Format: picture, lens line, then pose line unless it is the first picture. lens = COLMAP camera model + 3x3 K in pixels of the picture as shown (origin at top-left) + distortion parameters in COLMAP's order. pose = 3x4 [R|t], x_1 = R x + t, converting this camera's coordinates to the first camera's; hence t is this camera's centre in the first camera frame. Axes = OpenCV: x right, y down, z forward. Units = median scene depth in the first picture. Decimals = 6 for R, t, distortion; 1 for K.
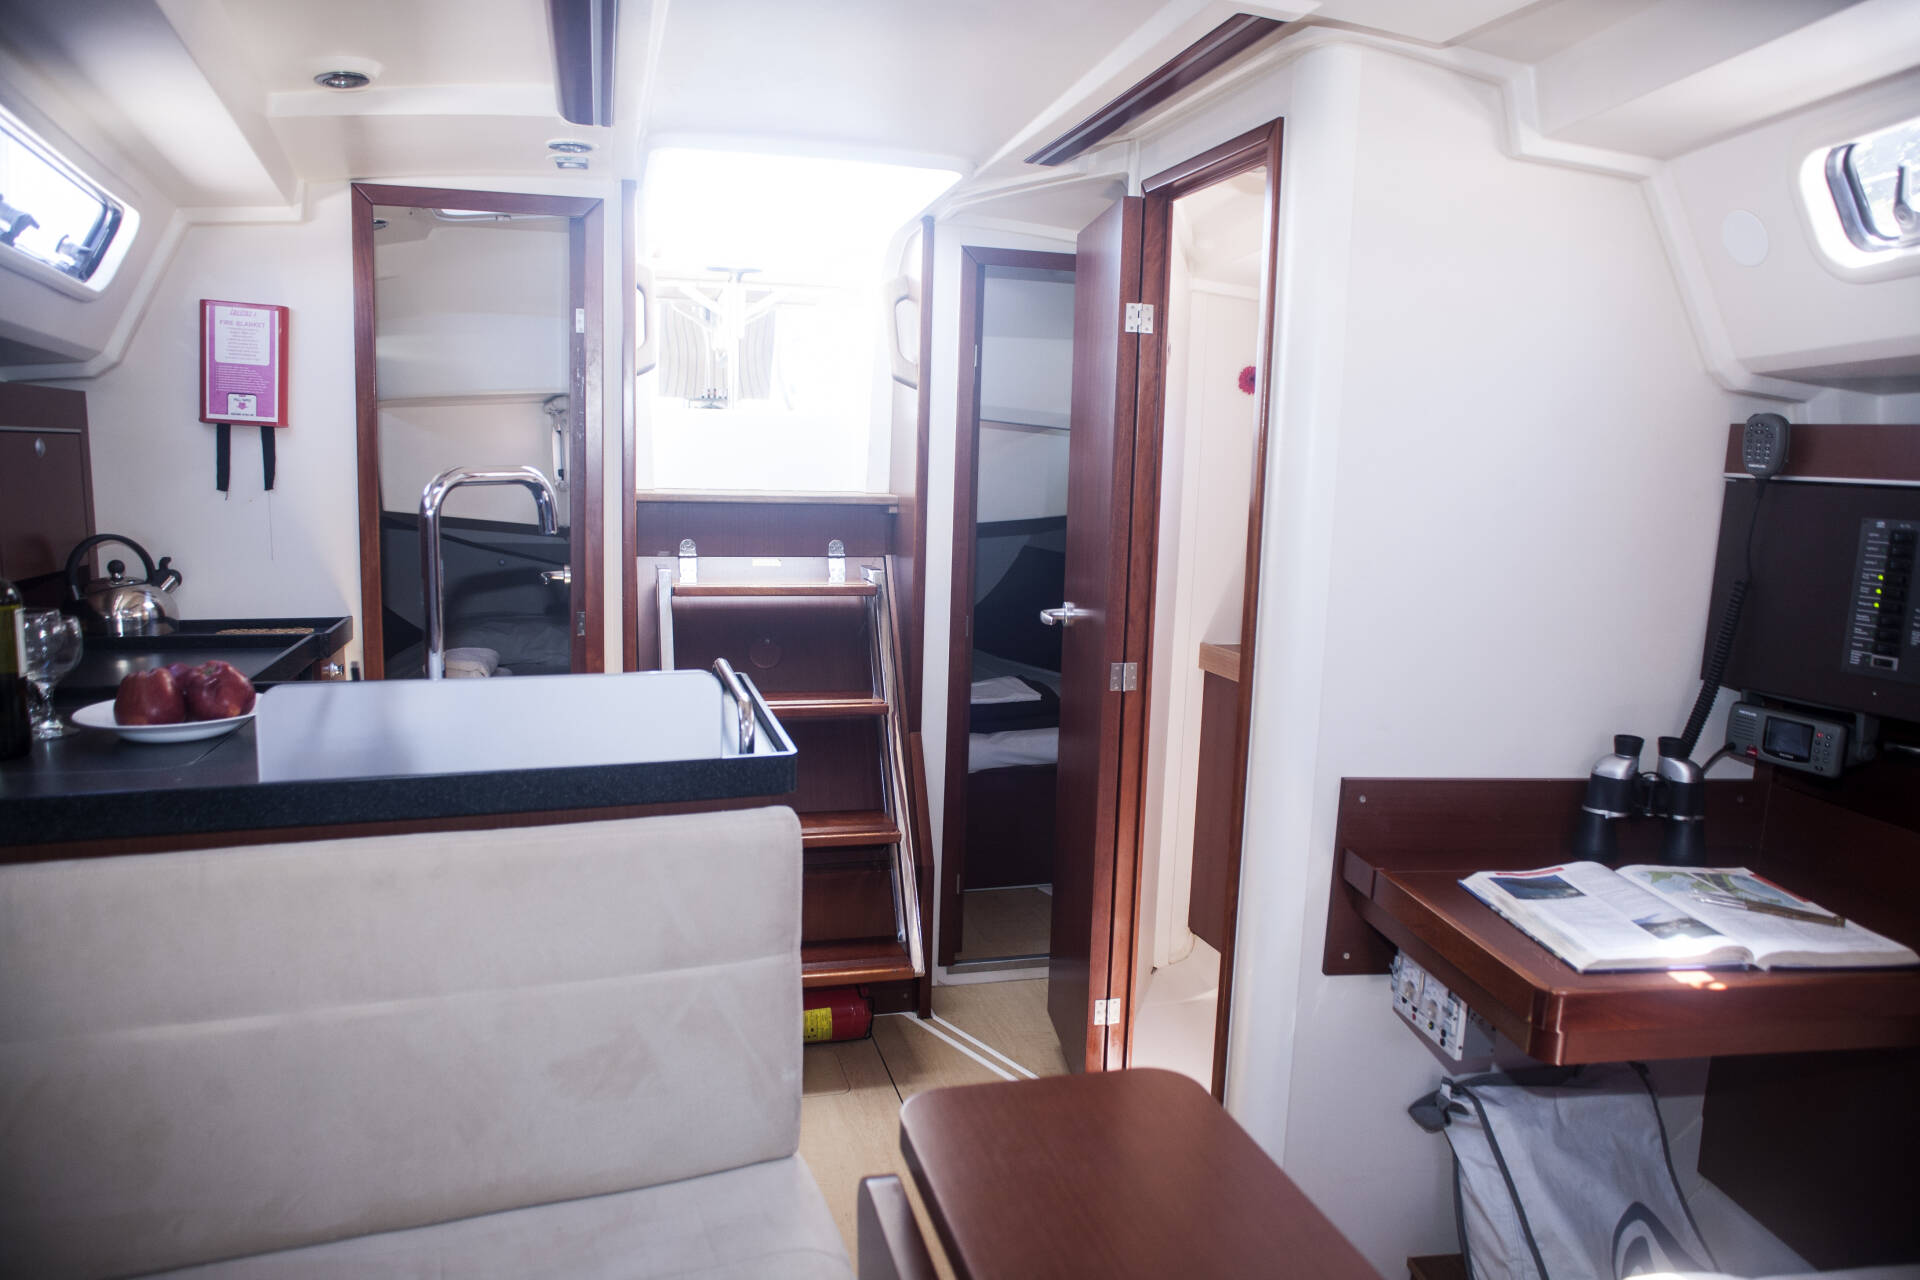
lens RADIAL K [[1315.3, 0, 961.4], [0, 1315.3, 657.1], [0, 0, 1]] dist [-0.094340, 0.065551]
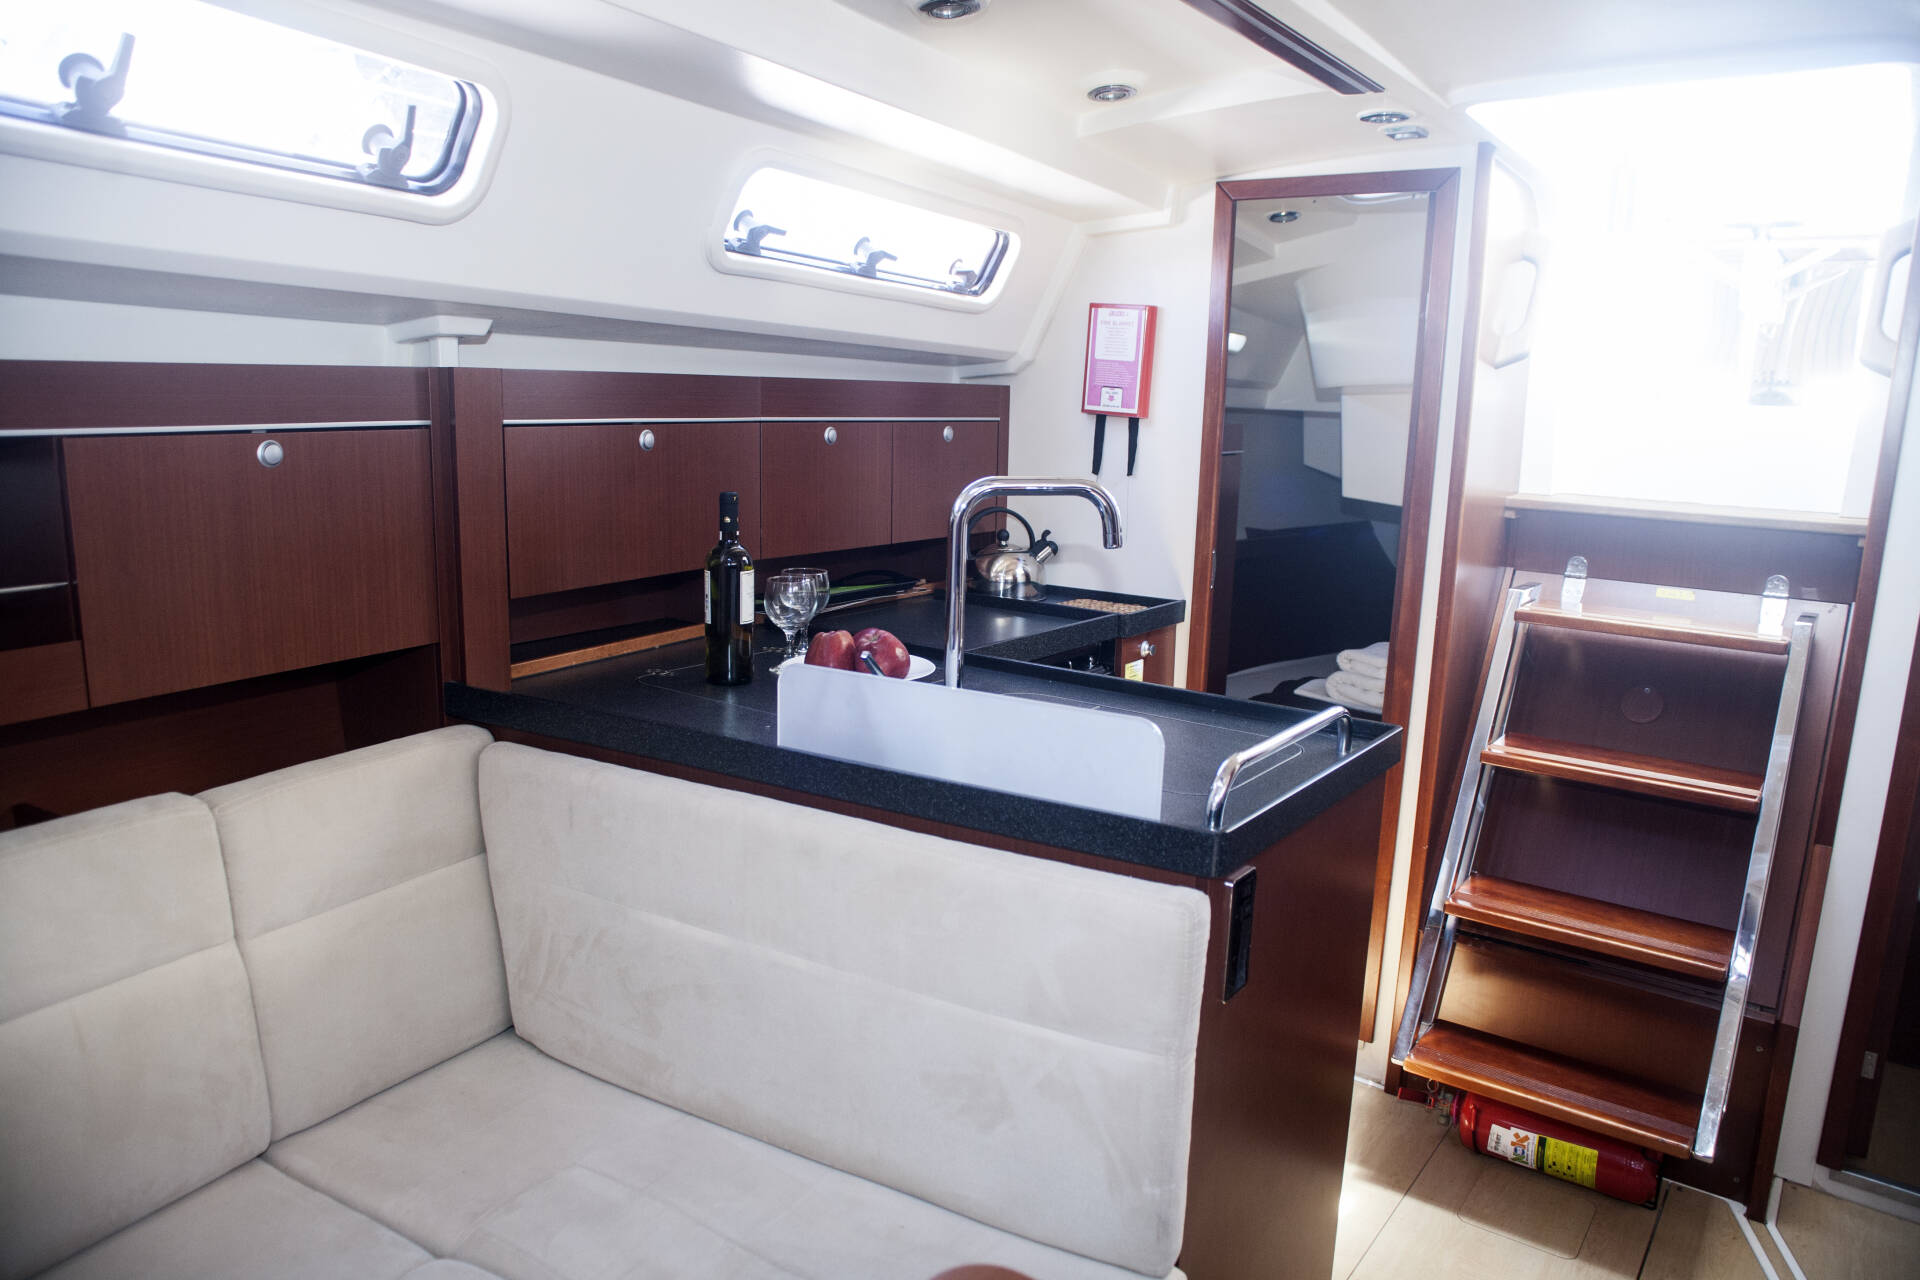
lens RADIAL K [[1315.3, 0, 961.4], [0, 1315.3, 657.1], [0, 0, 1]] dist [-0.094340, 0.065551]
pose [[0.614760, 0.148416, -0.774624, 0.169725], [-0.130498, 0.987739, 0.085681, -0.037351], [0.777843, 0.048414, 0.626591, 0.138707]]
